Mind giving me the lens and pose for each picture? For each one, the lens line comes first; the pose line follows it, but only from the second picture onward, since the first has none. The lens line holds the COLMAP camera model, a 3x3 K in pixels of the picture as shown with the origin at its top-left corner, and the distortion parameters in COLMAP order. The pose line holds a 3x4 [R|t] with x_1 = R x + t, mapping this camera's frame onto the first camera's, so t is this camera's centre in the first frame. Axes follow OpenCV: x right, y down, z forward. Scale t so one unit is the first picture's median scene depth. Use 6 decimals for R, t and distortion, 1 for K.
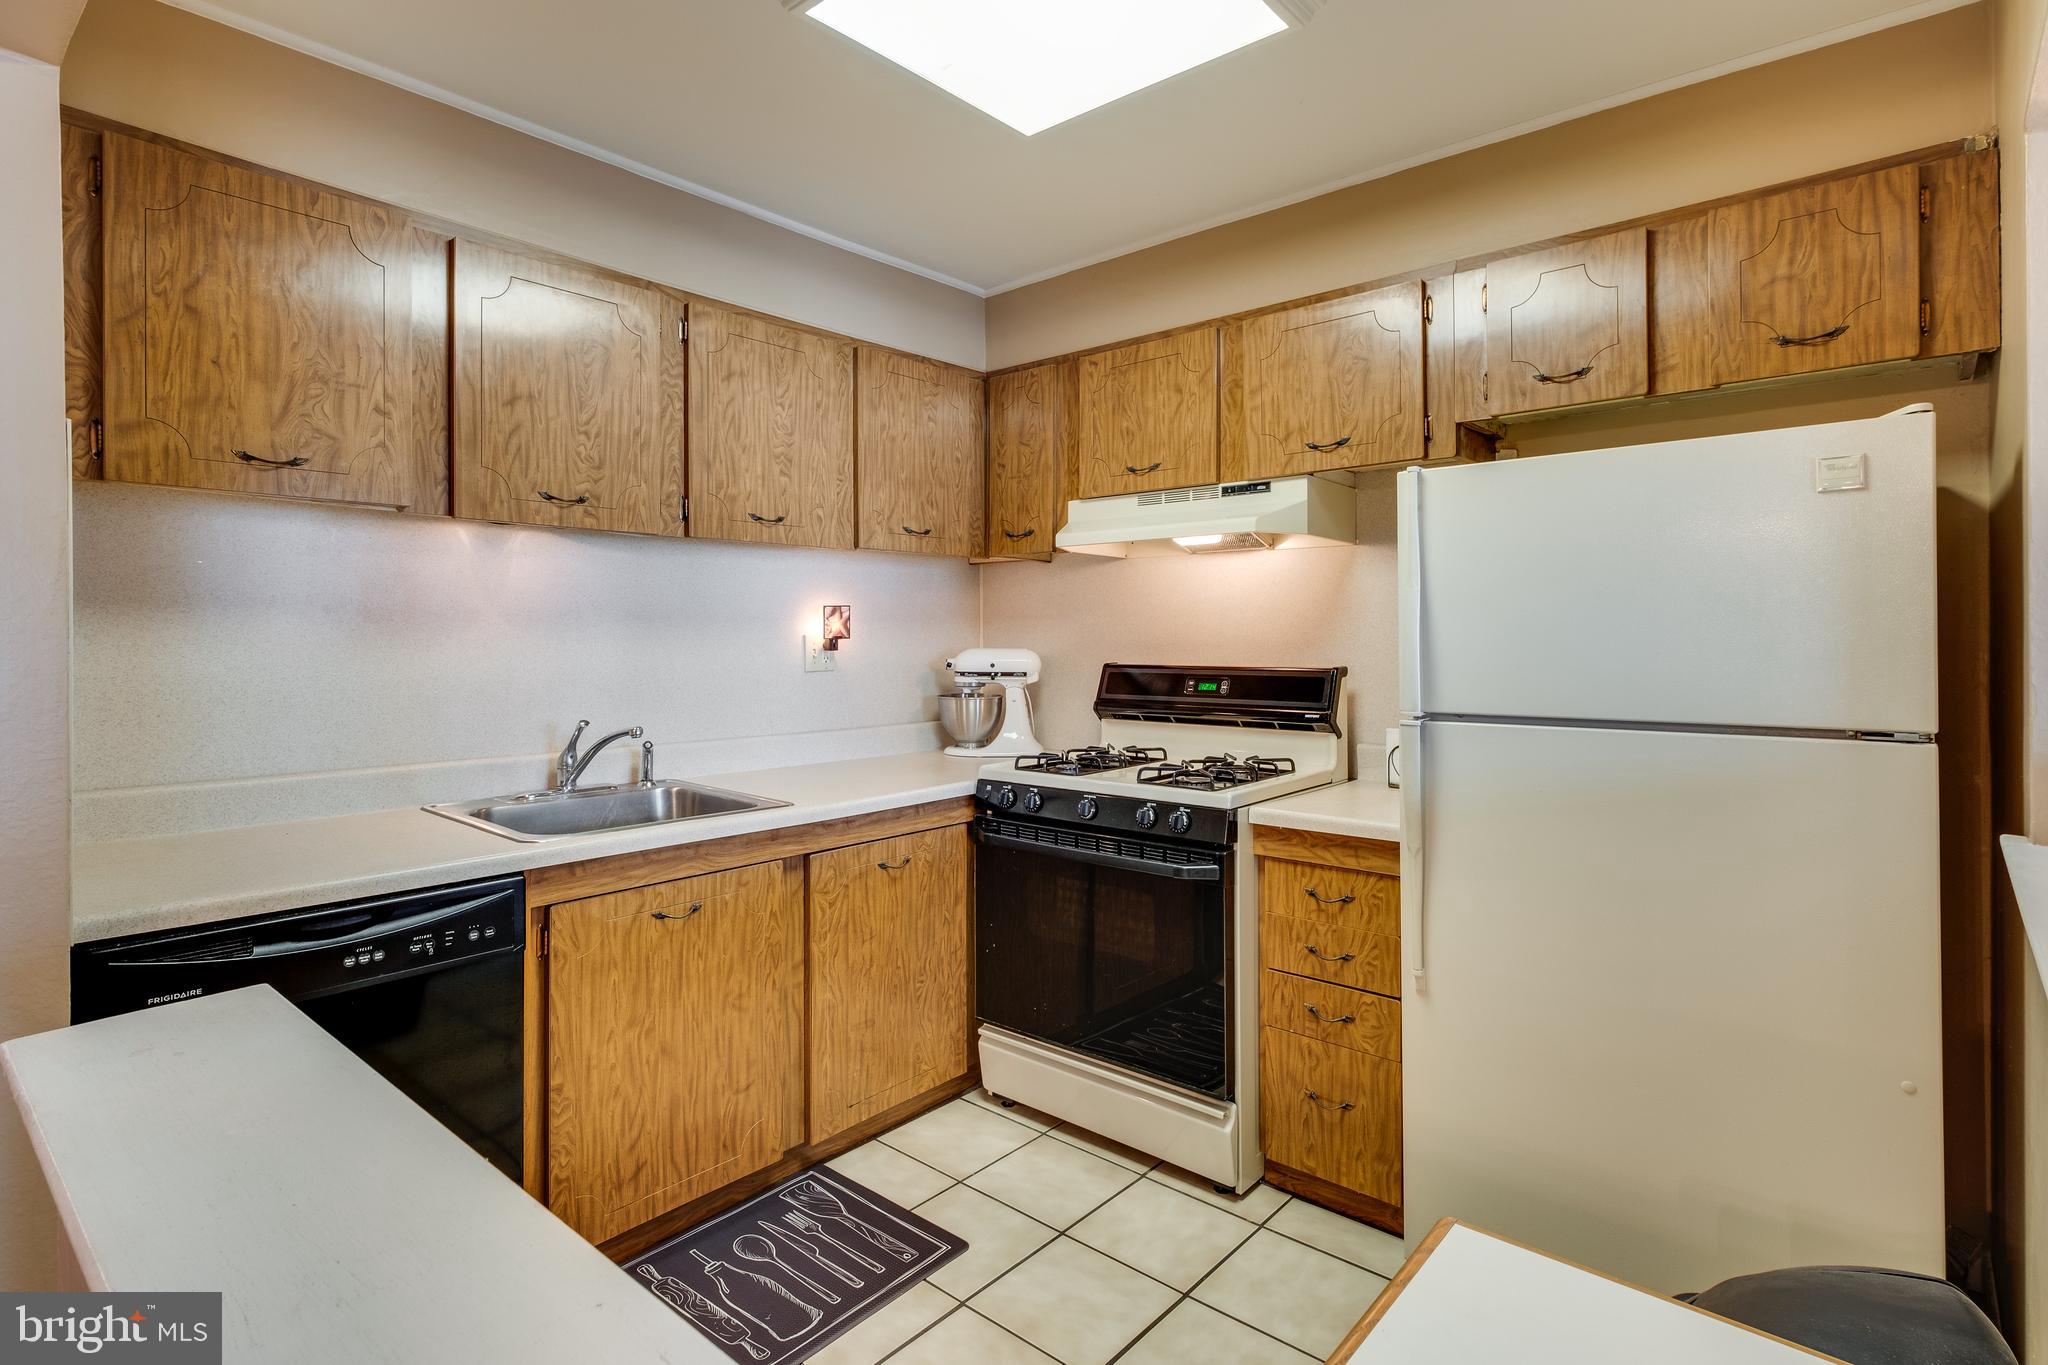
lens RADIAL K [[1033.2, 0, 1002.5], [0, 1033.2, 631.8], [0, 0, 1]] dist [0.001942, 0.001575]
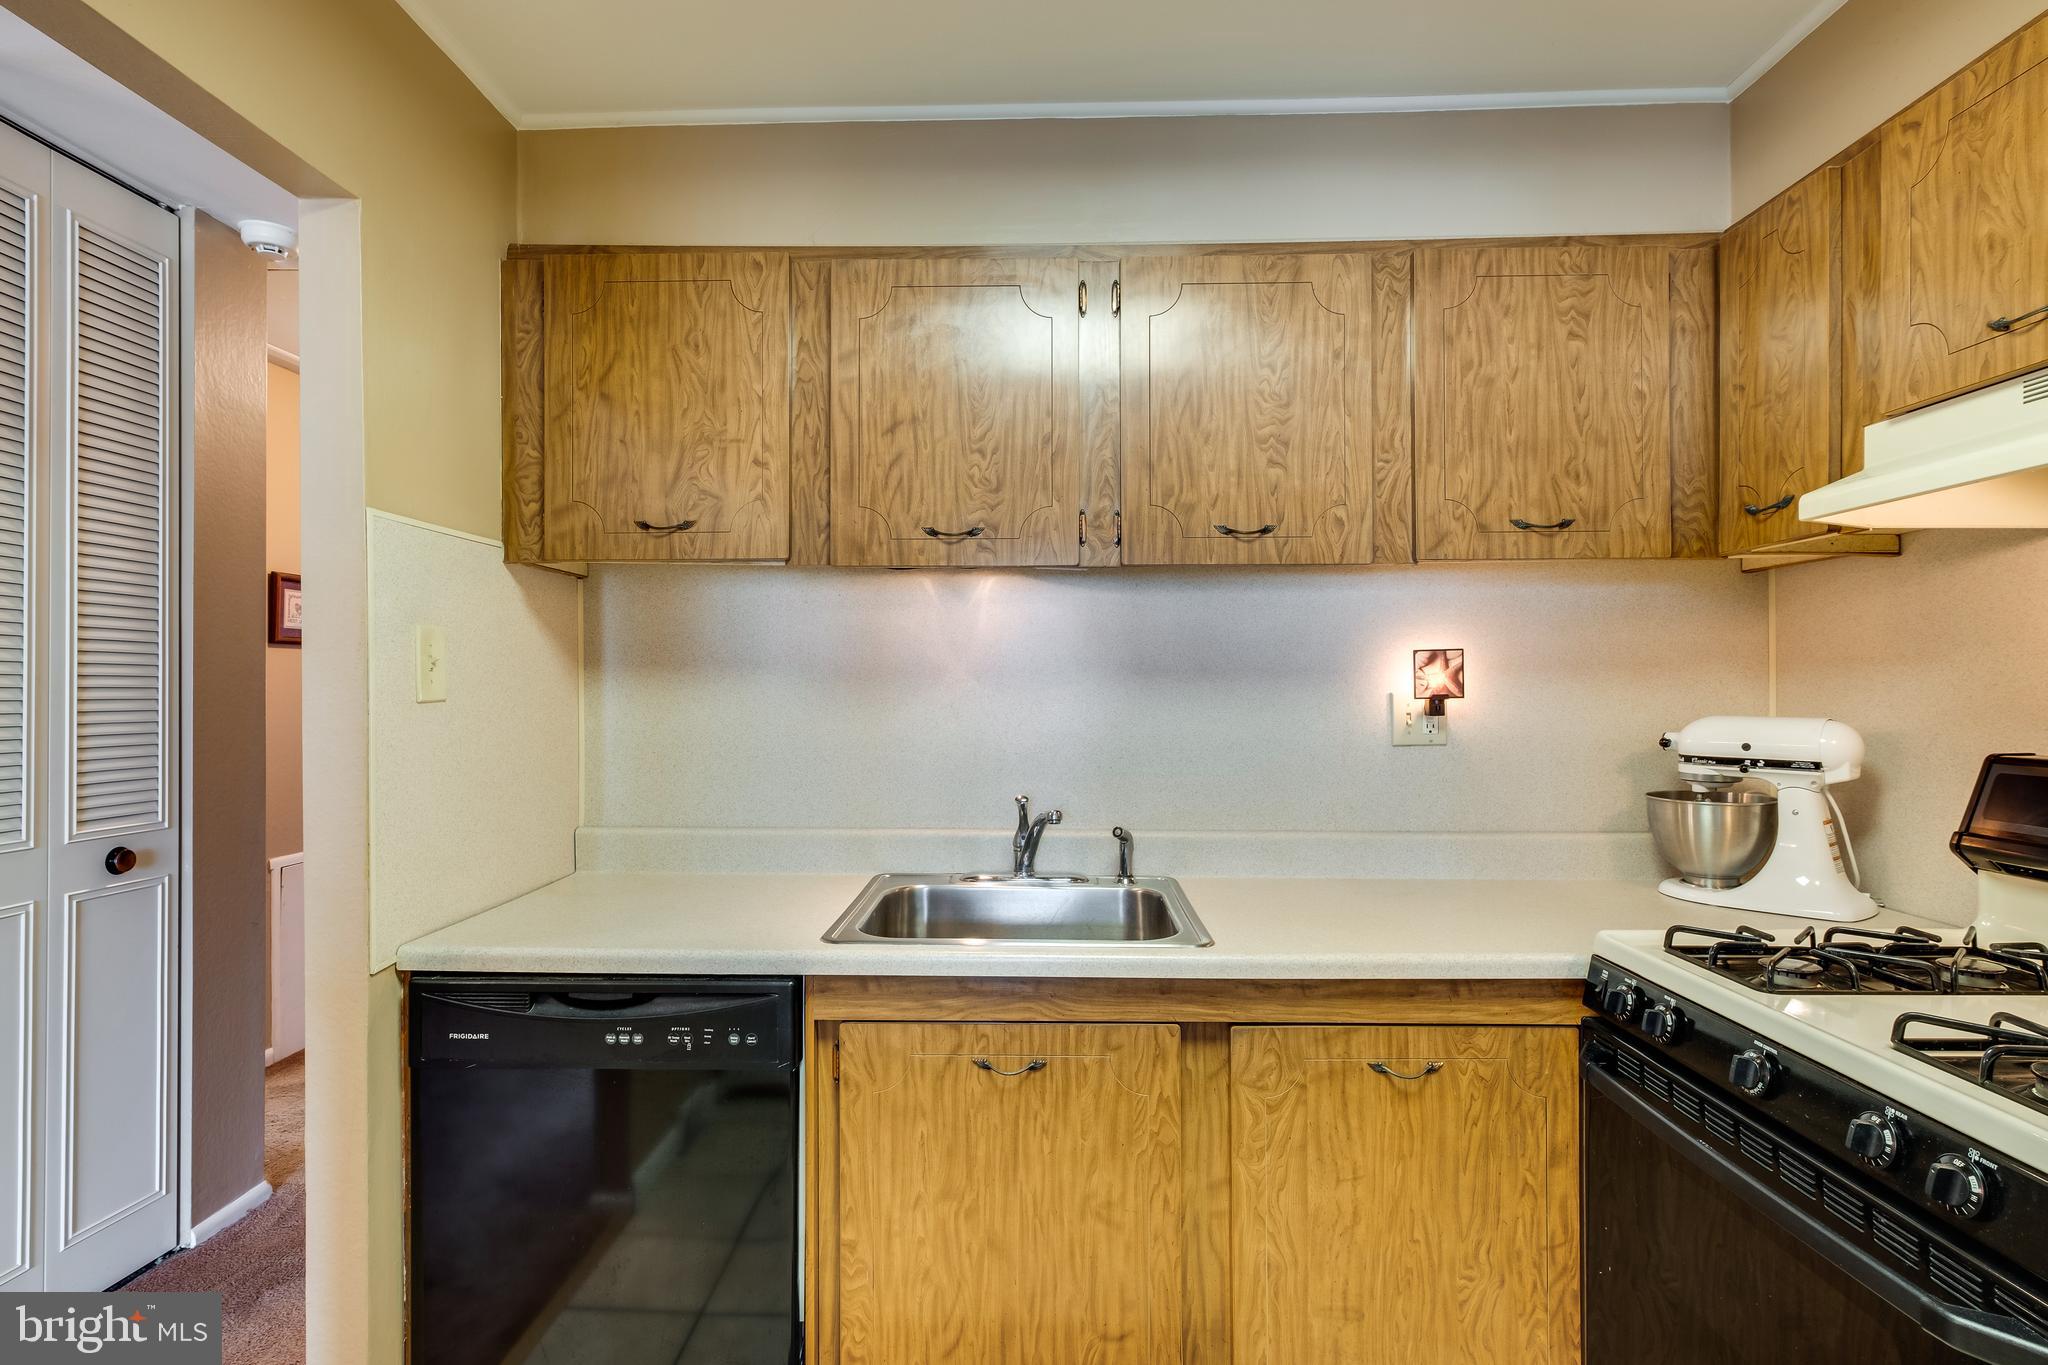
lens RADIAL K [[1025.8, 0, 1024.0], [0, 1025.8, 682.5], [0, 0, 1]] dist [-0.001332, 0.002466]
pose [[0.638979, -0.005183, -0.769207, 0.251396], [0.004811, 0.999985, -0.002741, -0.004354], [0.769209, -0.001949, 0.638994, 0.503040]]
